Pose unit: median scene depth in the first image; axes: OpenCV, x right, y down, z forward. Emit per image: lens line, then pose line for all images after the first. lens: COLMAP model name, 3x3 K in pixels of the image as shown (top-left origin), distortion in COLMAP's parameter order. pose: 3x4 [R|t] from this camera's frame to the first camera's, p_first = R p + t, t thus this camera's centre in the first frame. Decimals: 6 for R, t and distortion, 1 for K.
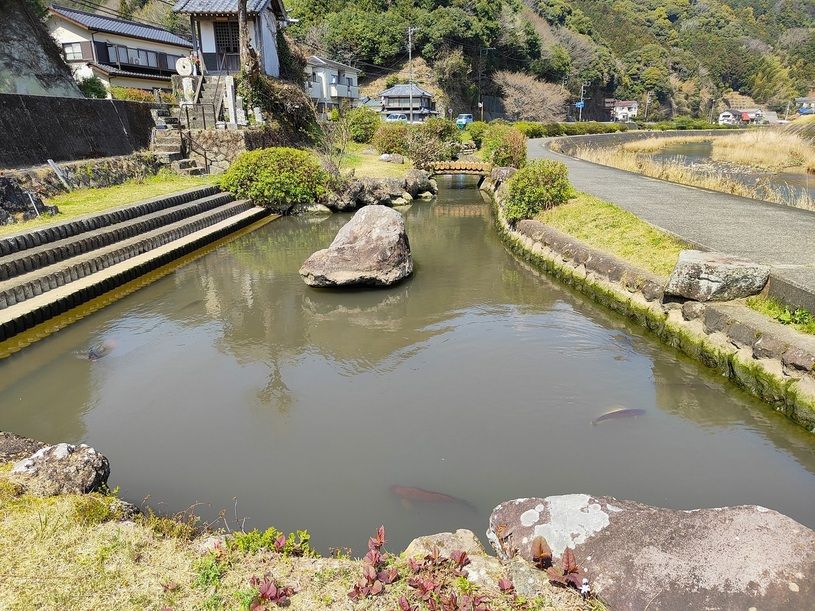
lens RADIAL K [[557.7, 0, 411.2], [0, 557.7, 308.7], [0, 0, 1]] dist [0.007505, 0.001847]
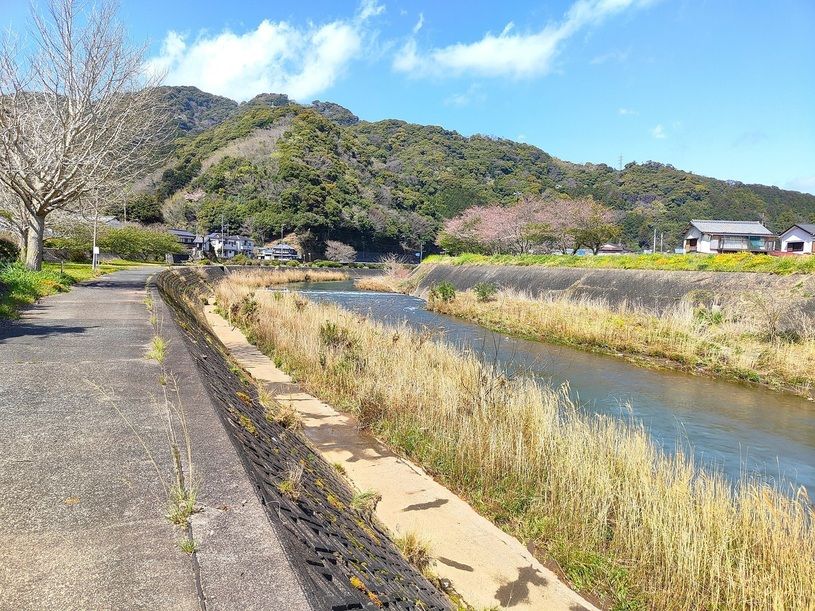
lens RADIAL K [[557.7, 0, 408.1], [0, 557.7, 303.0], [0, 0, 1]] dist [0.007505, 0.001847]
pose [[0.998847, 0.038232, 0.029038, 0.440054], [-0.029932, 0.968820, -0.245950, 0.390310], [-0.037536, 0.244797, 0.968847, -1.199687]]
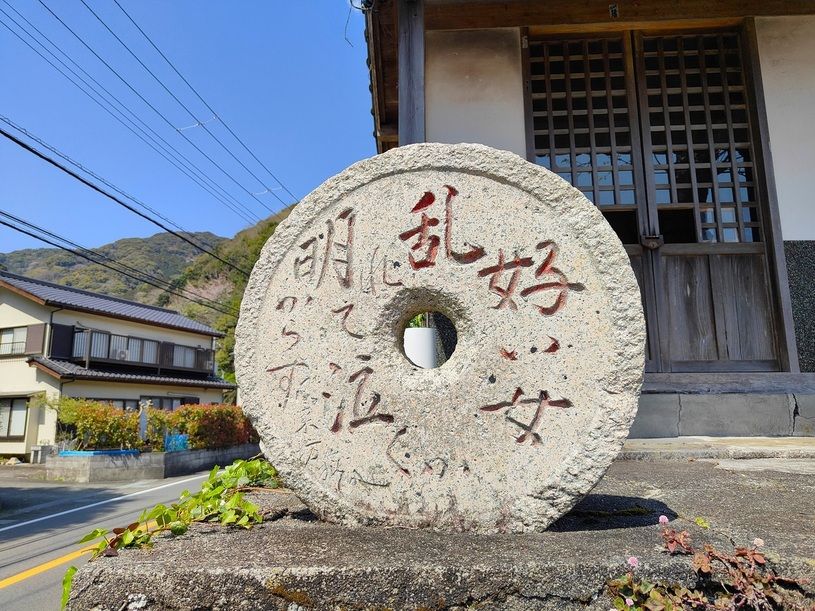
lens RADIAL K [[557.7, 0, 396.9], [0, 557.7, 320.8], [0, 0, 1]] dist [0.007505, 0.001847]
pose [[0.999923, -0.011042, -0.005595, -0.085089], [0.007203, 0.886607, -0.462468, -0.086246], [0.010067, 0.462392, 0.886618, 0.200660]]
